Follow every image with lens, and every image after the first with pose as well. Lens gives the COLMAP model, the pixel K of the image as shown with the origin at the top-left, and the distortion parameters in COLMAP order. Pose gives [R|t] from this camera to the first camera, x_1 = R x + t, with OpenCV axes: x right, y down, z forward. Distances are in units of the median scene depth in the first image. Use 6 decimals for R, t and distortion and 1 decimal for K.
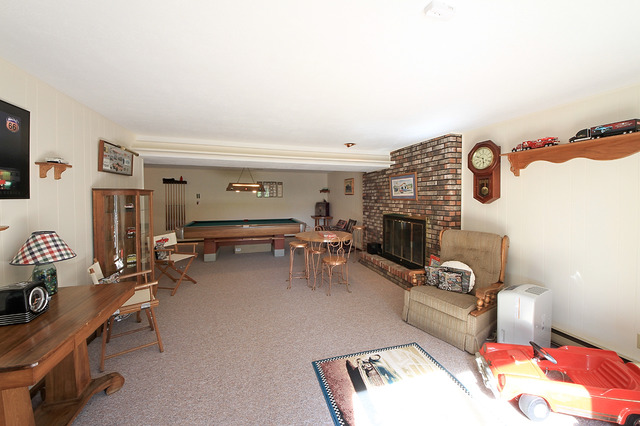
lens RADIAL K [[245.8, 0, 314.2], [0, 245.8, 197.1], [0, 0, 1]] dist [-0.000757, -0.000348]
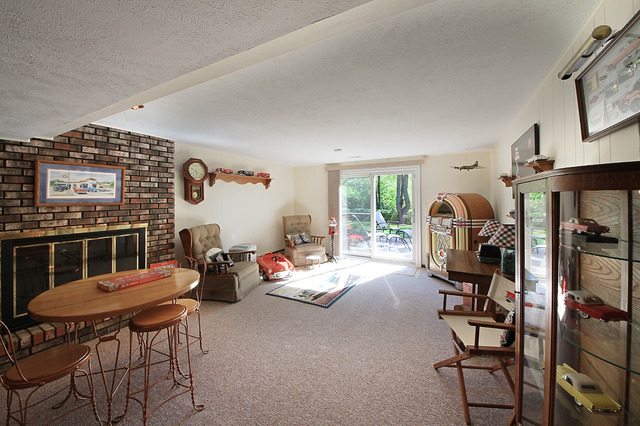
lens RADIAL K [[245.8, 0, 314.2], [0, 245.8, 197.1], [0, 0, 1]] dist [-0.000757, -0.000348]
pose [[-0.705527, 0.003887, 0.708673, -0.550046], [0.001657, 0.999991, -0.003835, -0.006147], [-0.708682, -0.001531, -0.705527, 1.138753]]
